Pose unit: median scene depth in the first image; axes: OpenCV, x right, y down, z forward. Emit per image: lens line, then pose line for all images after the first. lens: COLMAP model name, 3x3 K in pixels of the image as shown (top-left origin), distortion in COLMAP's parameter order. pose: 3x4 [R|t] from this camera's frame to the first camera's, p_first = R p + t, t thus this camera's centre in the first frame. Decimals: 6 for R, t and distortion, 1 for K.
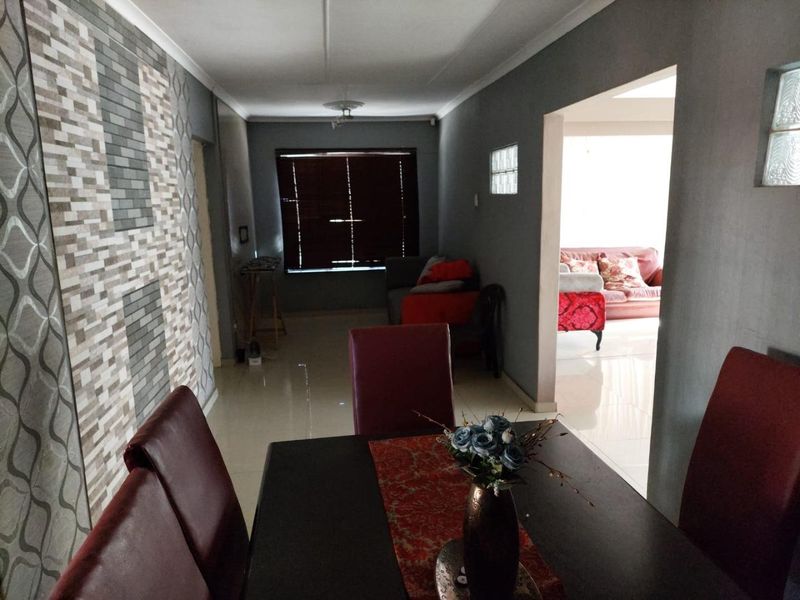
lens RADIAL K [[582.0, 0, 400.7], [0, 582.0, 300.0], [0, 0, 1]] dist [0.078917, -0.077967]
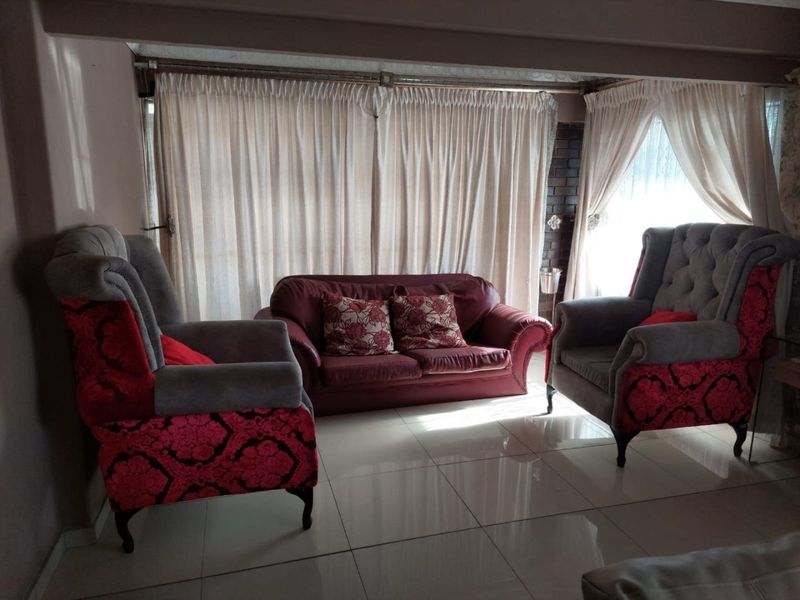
lens RADIAL K [[582.0, 0, 399.0], [0, 582.0, 302.9], [0, 0, 1]] dist [0.078917, -0.077967]
pose [[0.987760, 0.002085, 0.155970, 0.272540], [-0.003272, 0.999968, 0.007358, -0.073483], [-0.155949, -0.007778, 0.987734, 0.443588]]
